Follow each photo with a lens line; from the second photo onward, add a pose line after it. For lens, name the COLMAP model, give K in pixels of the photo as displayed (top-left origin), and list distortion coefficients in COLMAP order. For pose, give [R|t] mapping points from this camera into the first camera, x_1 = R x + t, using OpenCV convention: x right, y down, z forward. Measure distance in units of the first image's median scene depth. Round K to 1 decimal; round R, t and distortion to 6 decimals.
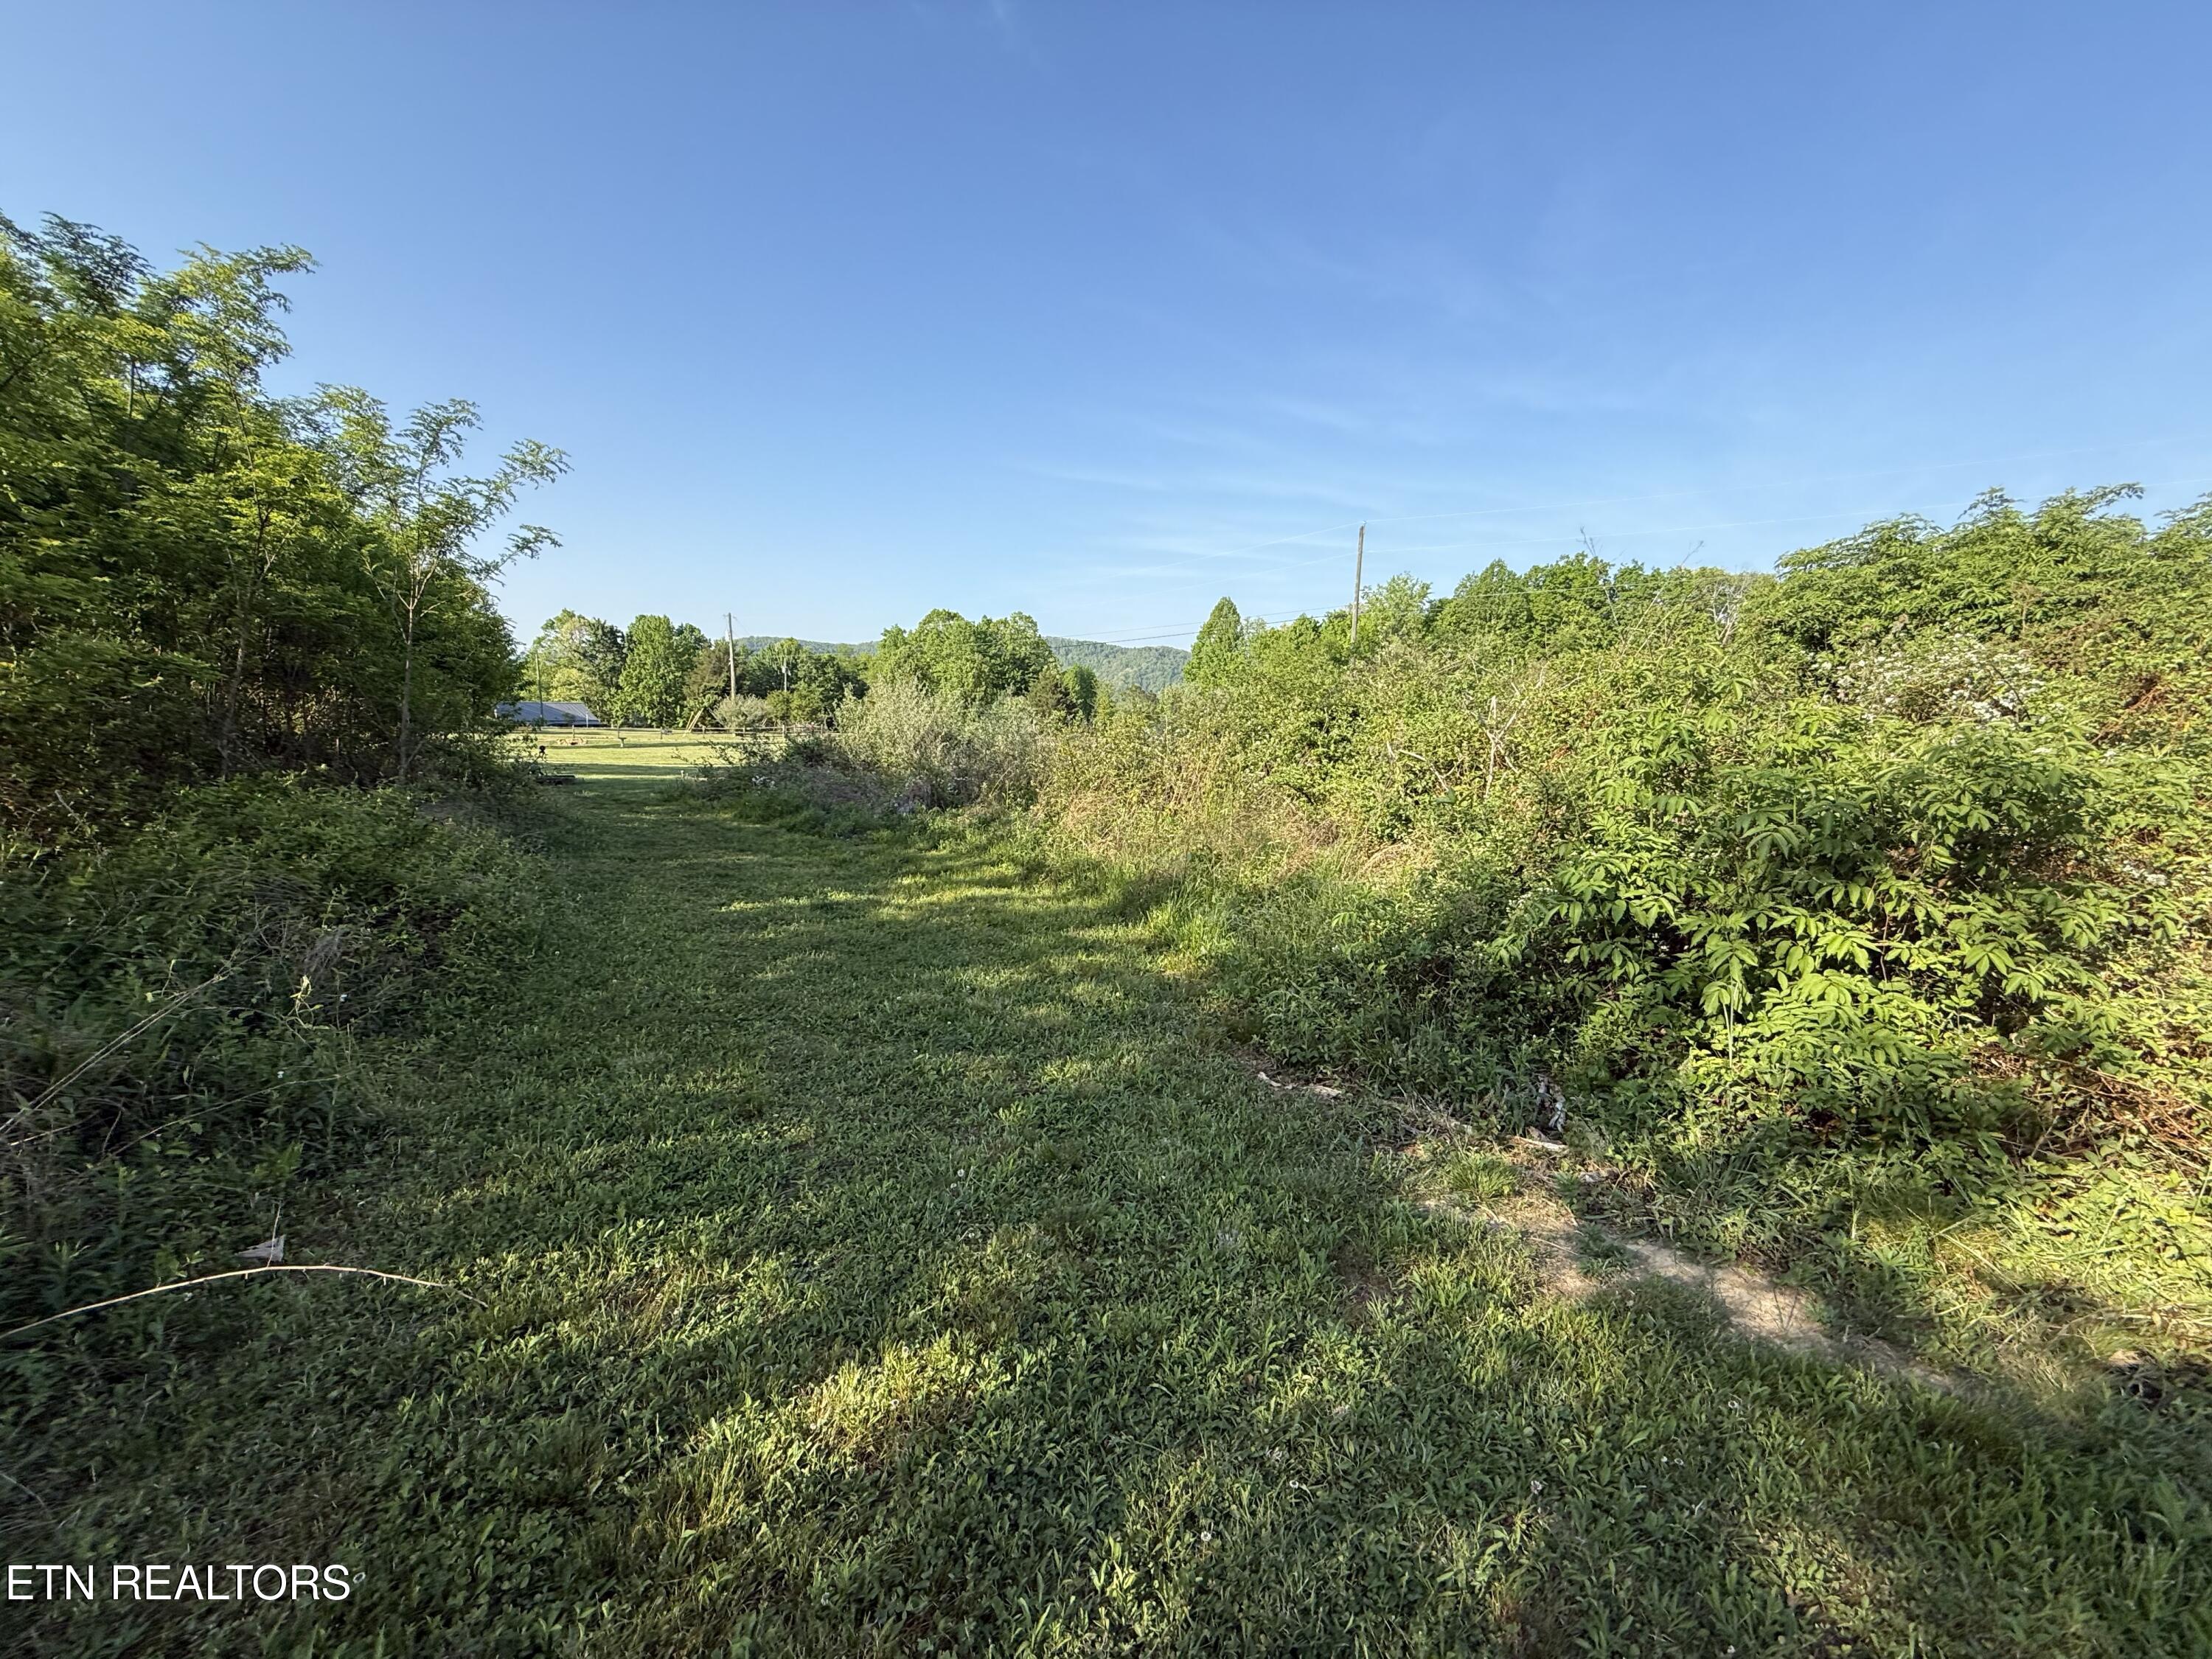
lens RADIAL K [[880.3, 0, 1101.5], [0, 880.3, 832.8], [0, 0, 1]] dist [-0.000103, 0.000022]
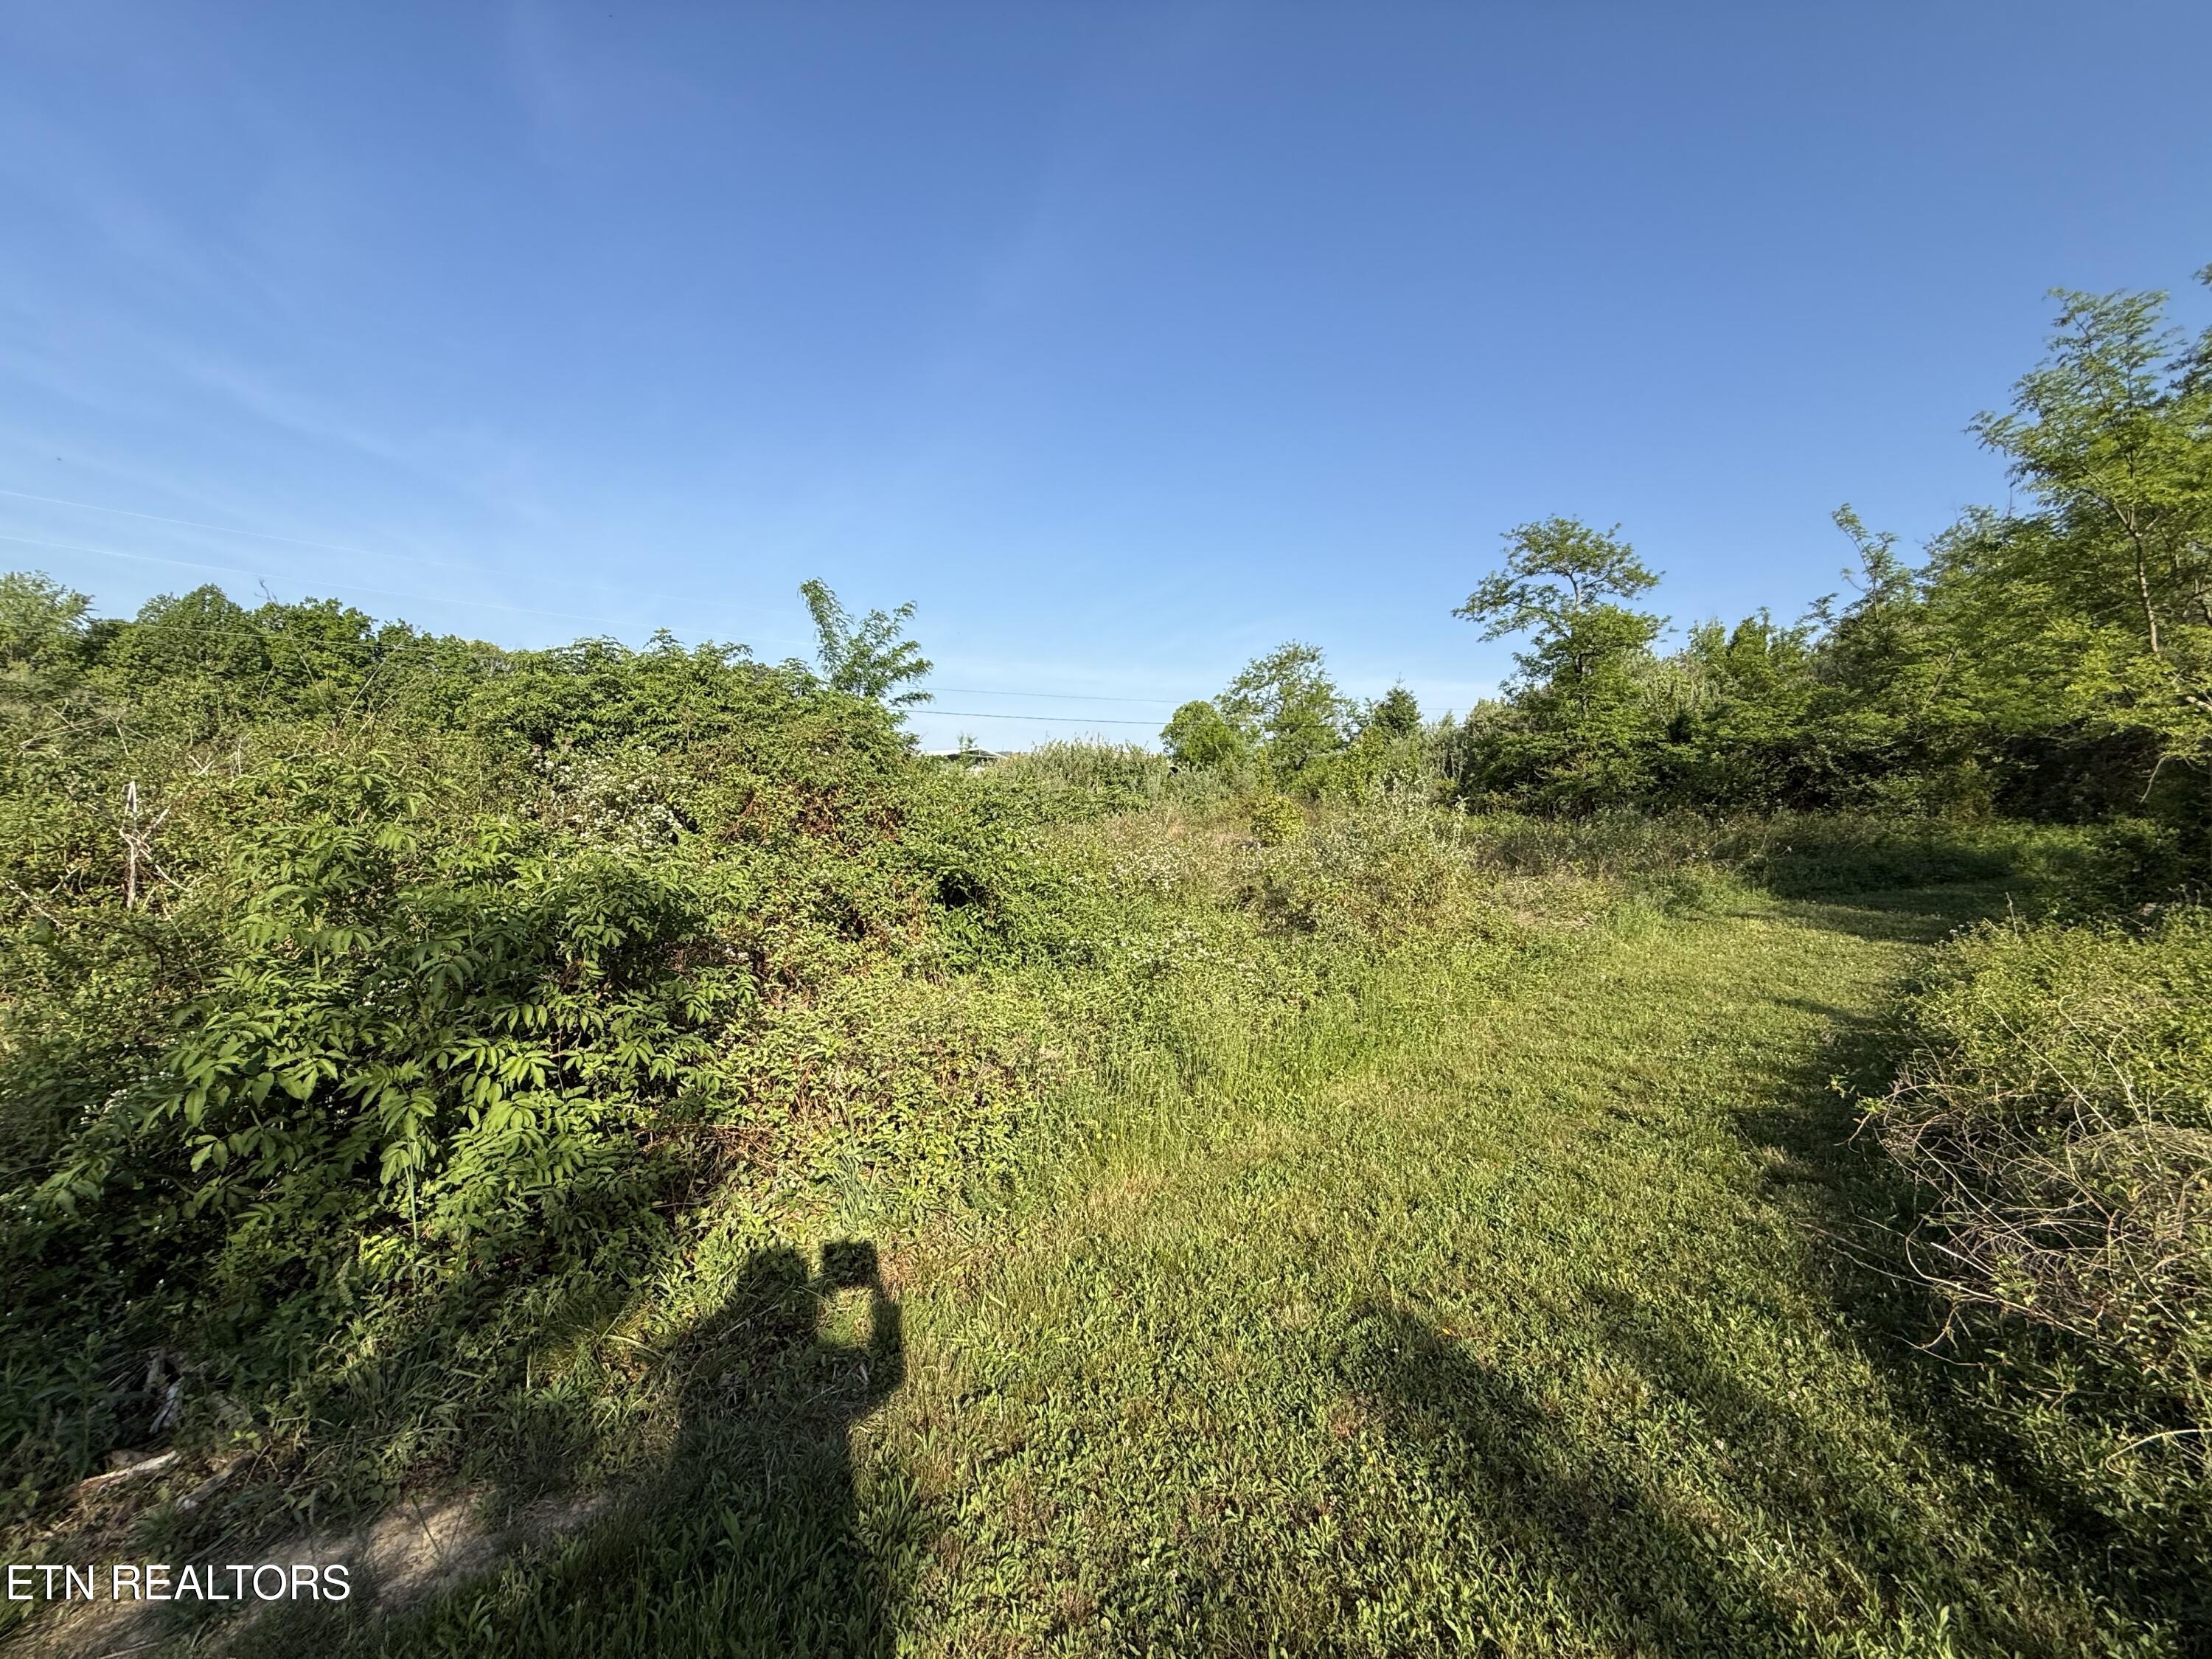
lens RADIAL K [[880.3, 0, 1099.7], [0, 880.3, 822.6], [0, 0, 1]] dist [-0.000103, 0.000022]
pose [[0.364664, -0.017977, 0.930966, 0.125205], [0.102250, 0.994540, -0.020847, -0.051676], [-0.925508, 0.102793, 0.364511, -0.004511]]
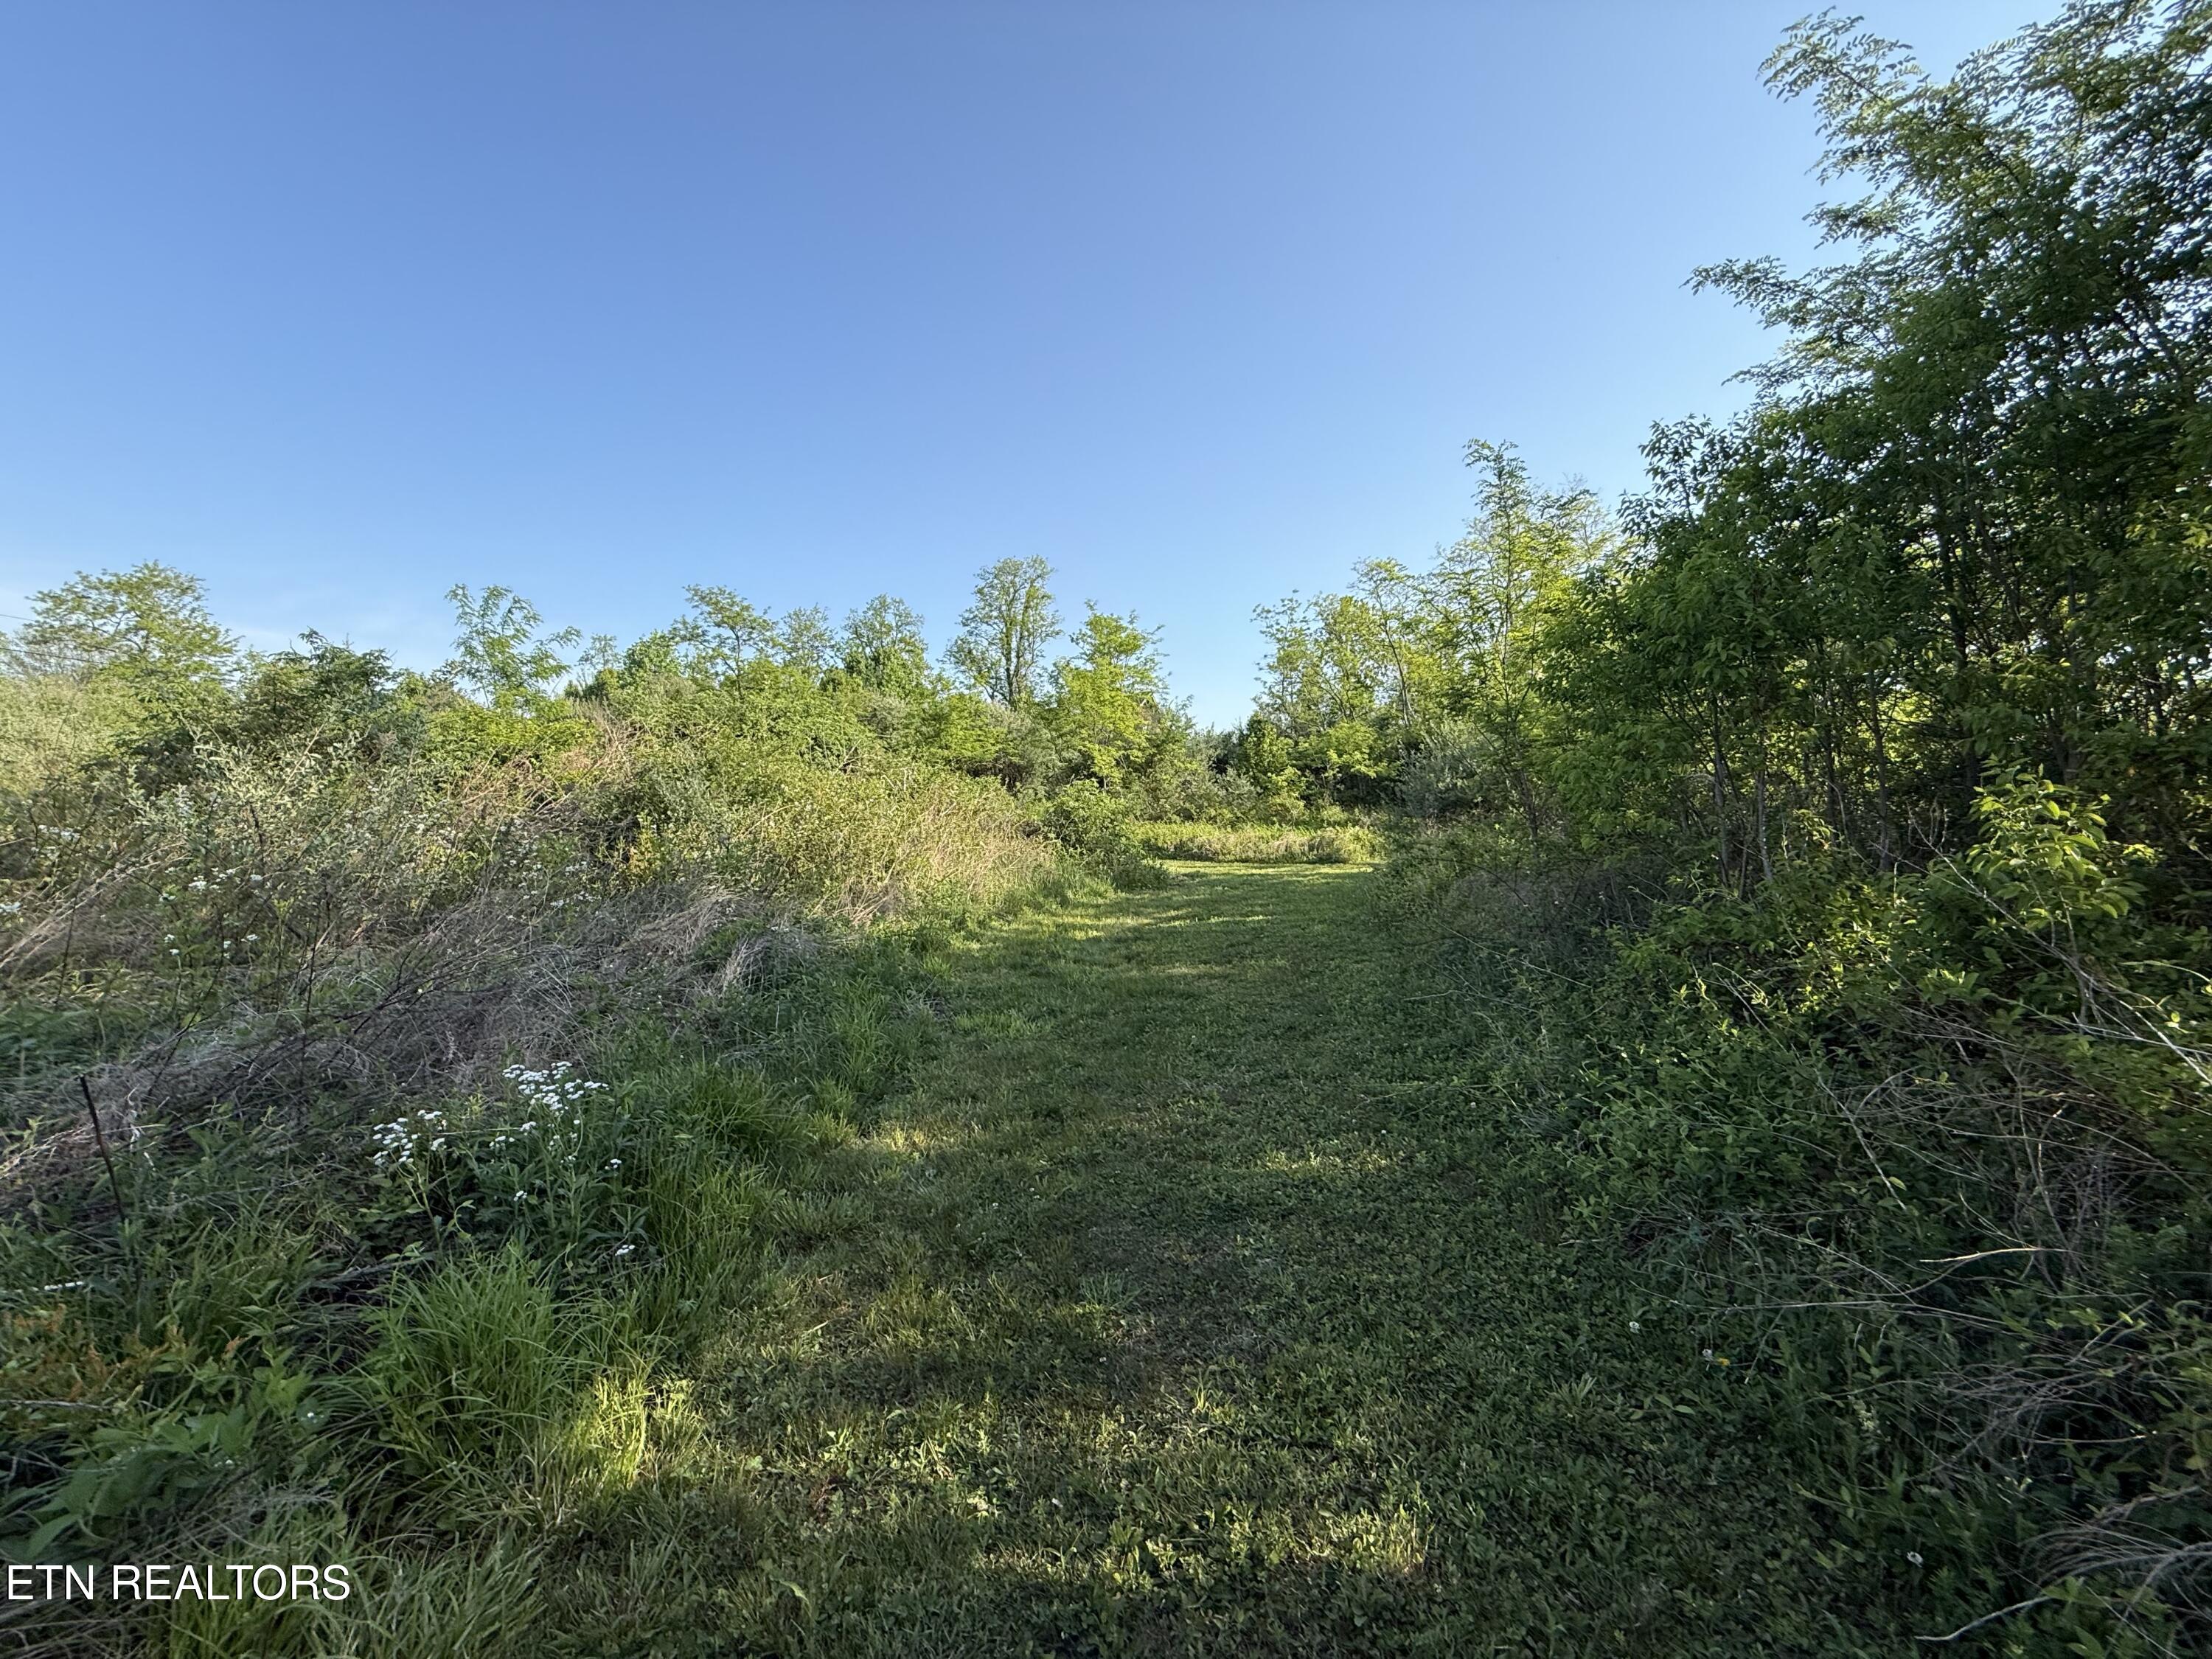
lens RADIAL K [[880.3, 0, 1098.8], [0, 880.3, 828.5], [0, 0, 1]] dist [-0.000103, 0.000022]
pose [[-0.742326, -0.036897, 0.669022, -2.279182], [0.055724, 0.991624, 0.116519, -0.492868], [-0.667718, 0.123776, -0.734052, 4.298007]]
